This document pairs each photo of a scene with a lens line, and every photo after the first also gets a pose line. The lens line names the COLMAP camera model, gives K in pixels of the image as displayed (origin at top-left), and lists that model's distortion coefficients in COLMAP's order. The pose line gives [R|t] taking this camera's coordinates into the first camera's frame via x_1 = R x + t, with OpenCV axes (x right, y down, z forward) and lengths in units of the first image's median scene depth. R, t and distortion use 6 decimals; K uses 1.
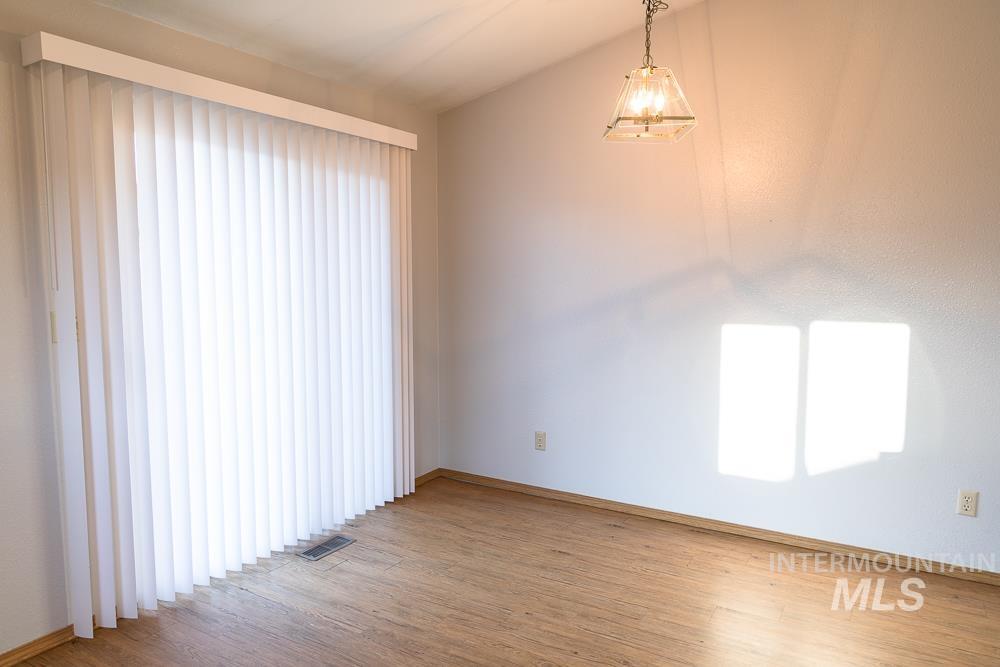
lens RADIAL K [[671.9, 0, 498.9], [0, 671.9, 330.7], [0, 0, 1]] dist [-0.001576, 0.002041]
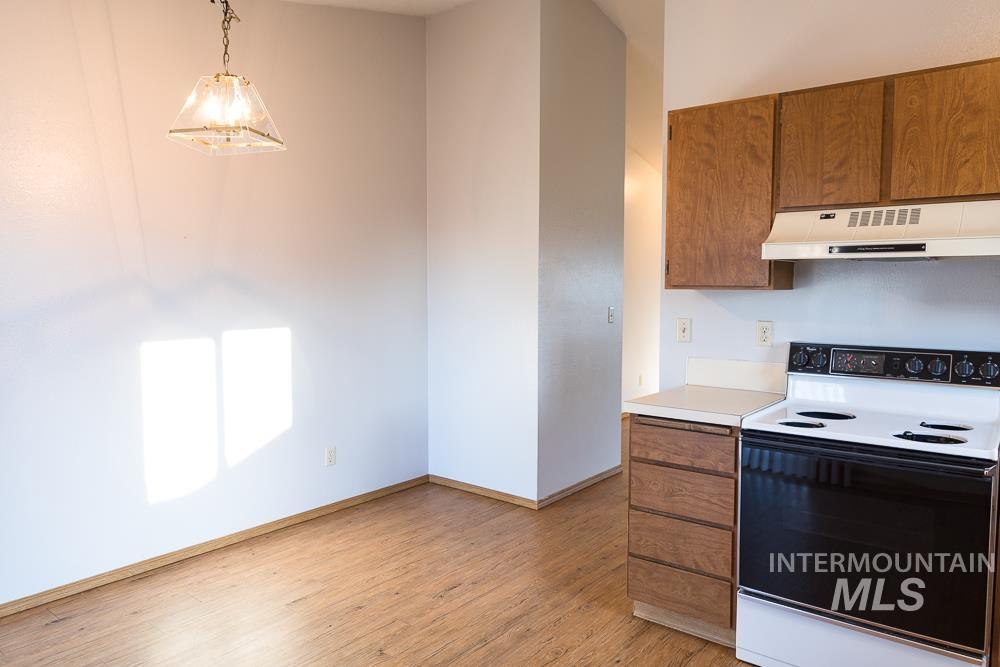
lens RADIAL K [[693.9, 0, 499.1], [0, 693.9, 329.4], [0, 0, 1]] dist [-0.002457, 0.000633]
pose [[0.128330, -0.067245, 0.989449, -0.556975], [0.087830, 0.994549, 0.056200, -0.040164], [-0.987835, 0.079691, 0.133537, 0.407706]]
